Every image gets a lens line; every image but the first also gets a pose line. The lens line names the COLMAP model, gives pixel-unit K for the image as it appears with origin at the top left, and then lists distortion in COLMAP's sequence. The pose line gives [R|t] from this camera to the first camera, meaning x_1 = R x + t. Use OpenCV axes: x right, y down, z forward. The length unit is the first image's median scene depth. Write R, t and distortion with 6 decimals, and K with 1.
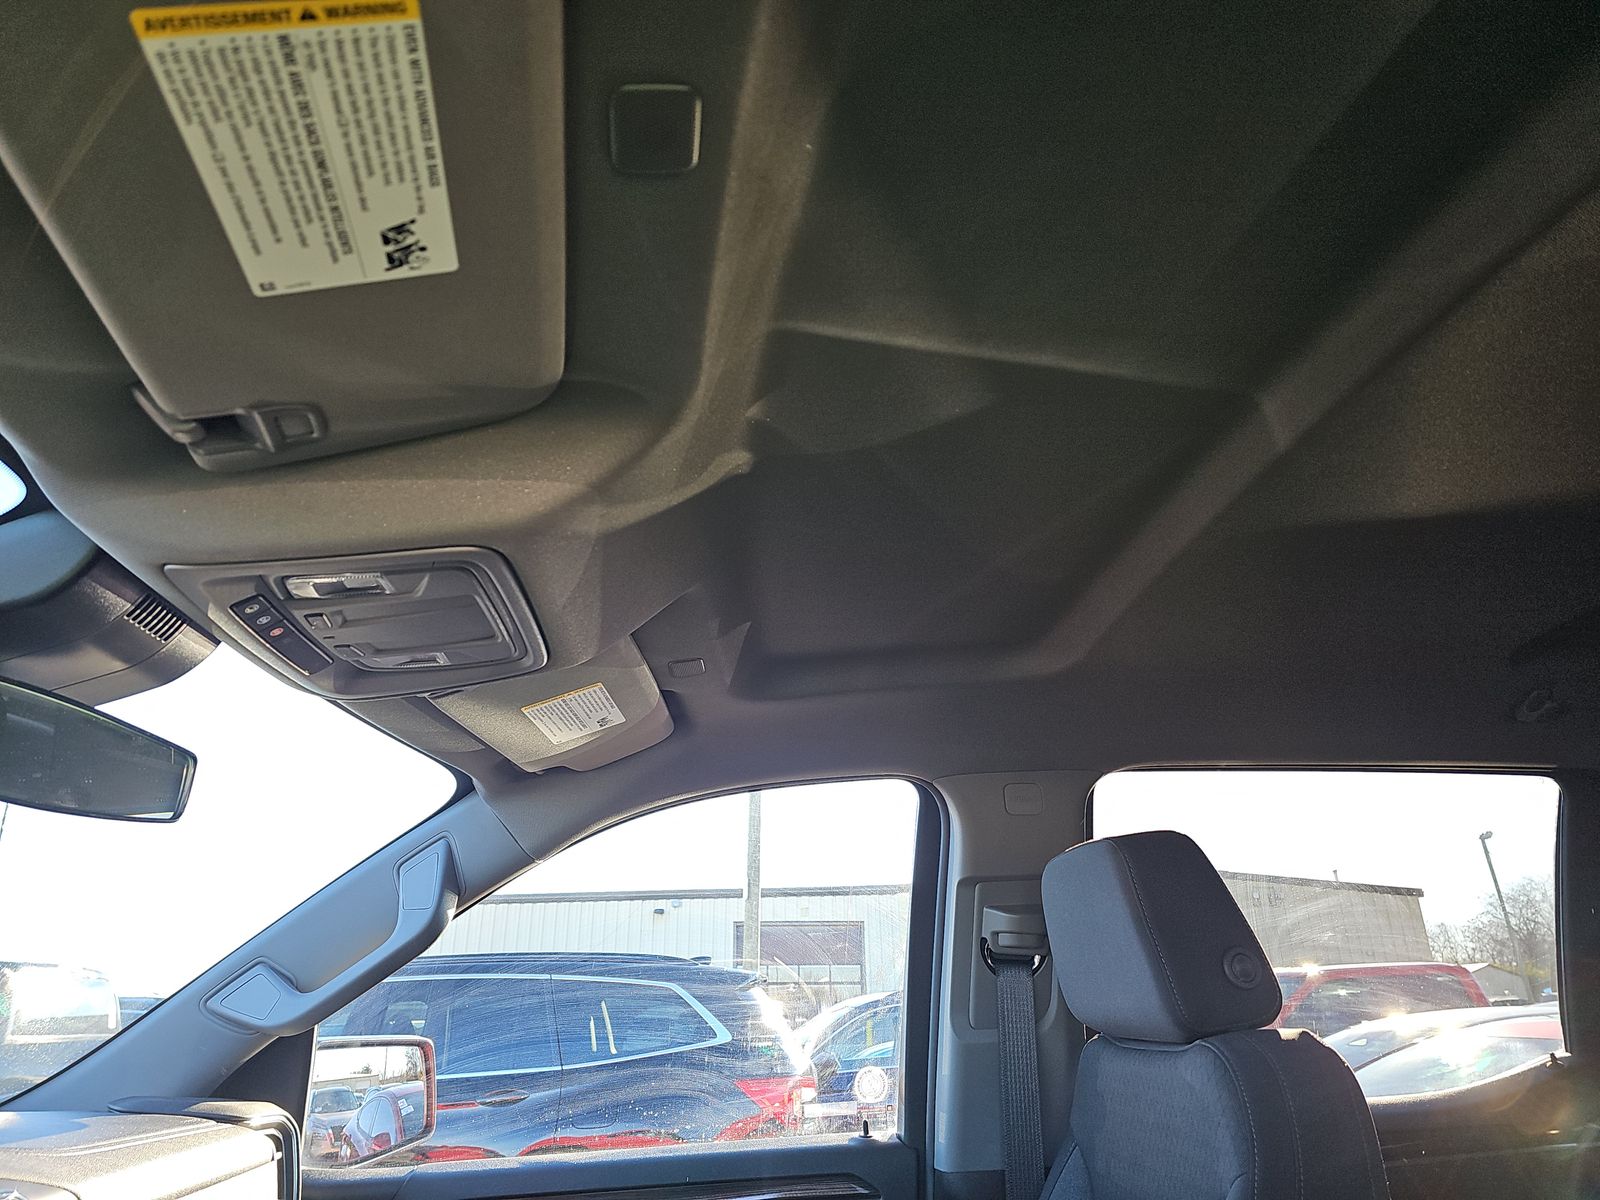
lens RADIAL K [[1059.2, 0, 792.1], [0, 1059.2, 595.1], [0, 0, 1]] dist [0.028411, -0.002419]
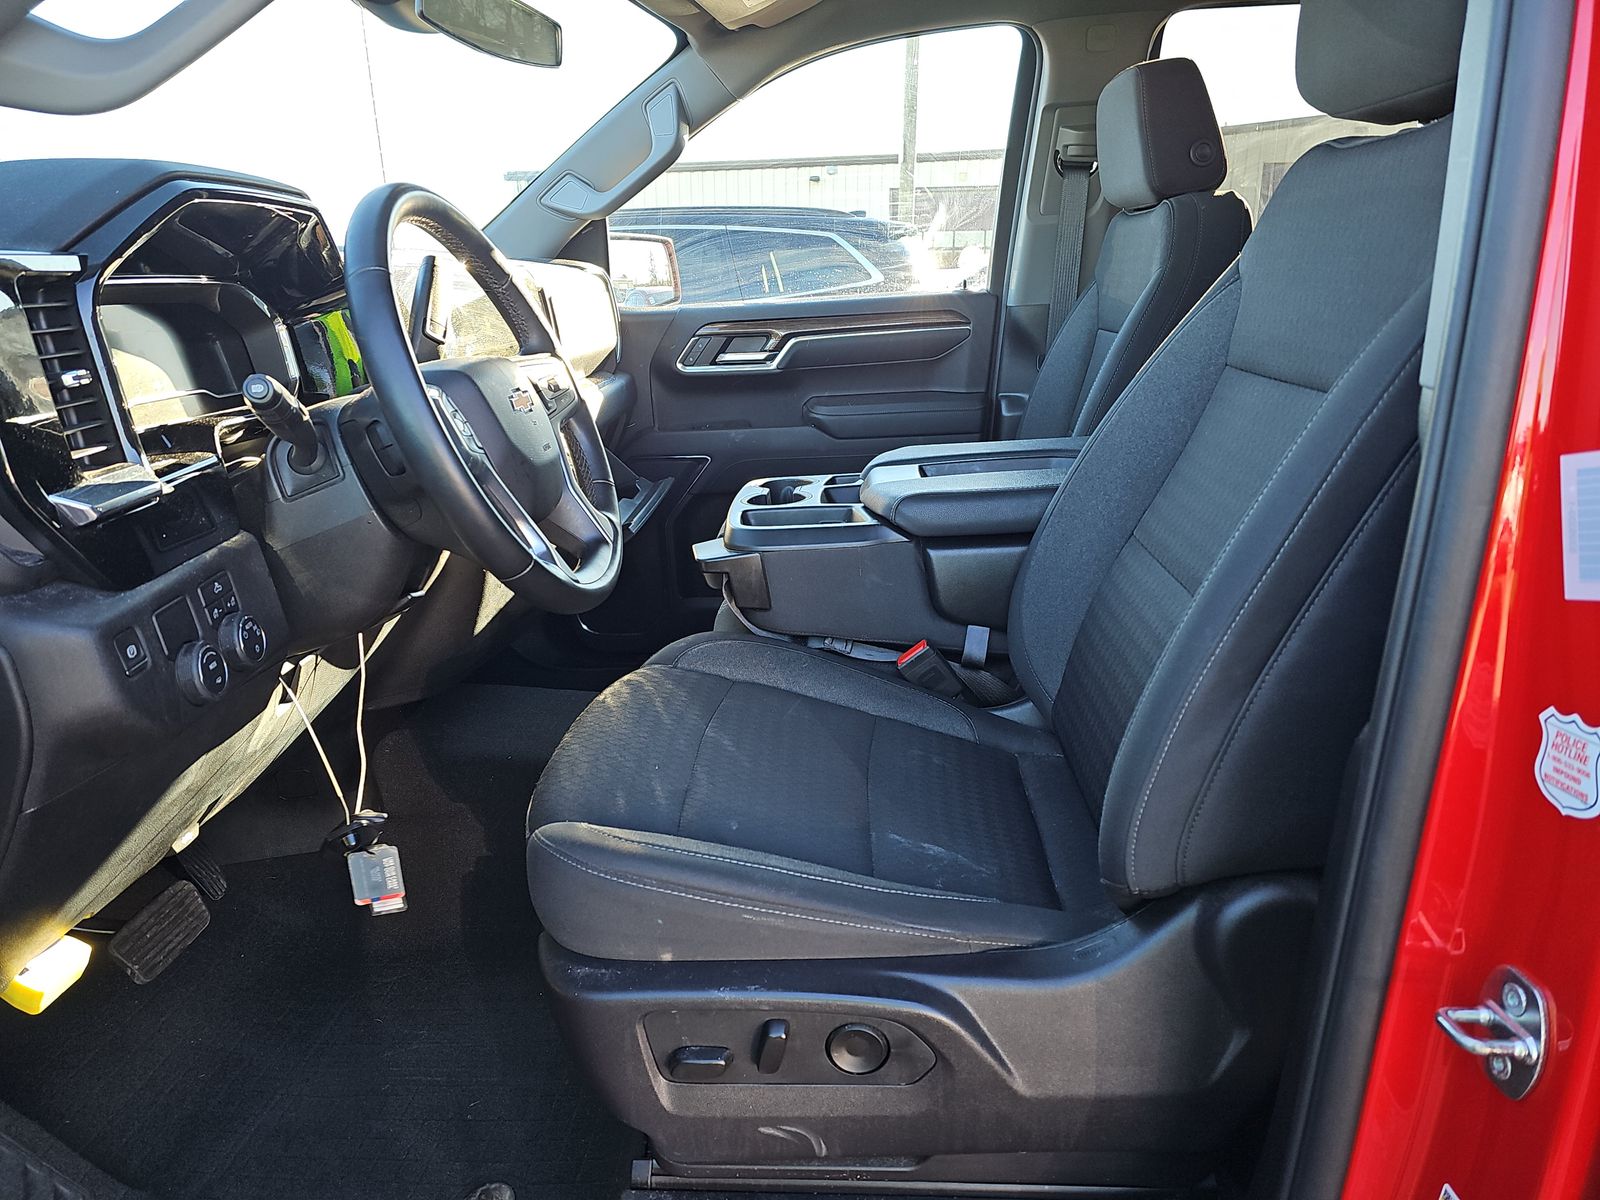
lens RADIAL K [[1059.2, 0, 792.1], [0, 1059.2, 595.1], [0, 0, 1]] dist [0.028411, -0.002419]
pose [[0.990322, 0.034819, -0.134352, 0.044768], [0.054876, 0.790906, 0.609473, -0.086629], [0.127481, -0.610947, 0.781340, -0.488903]]
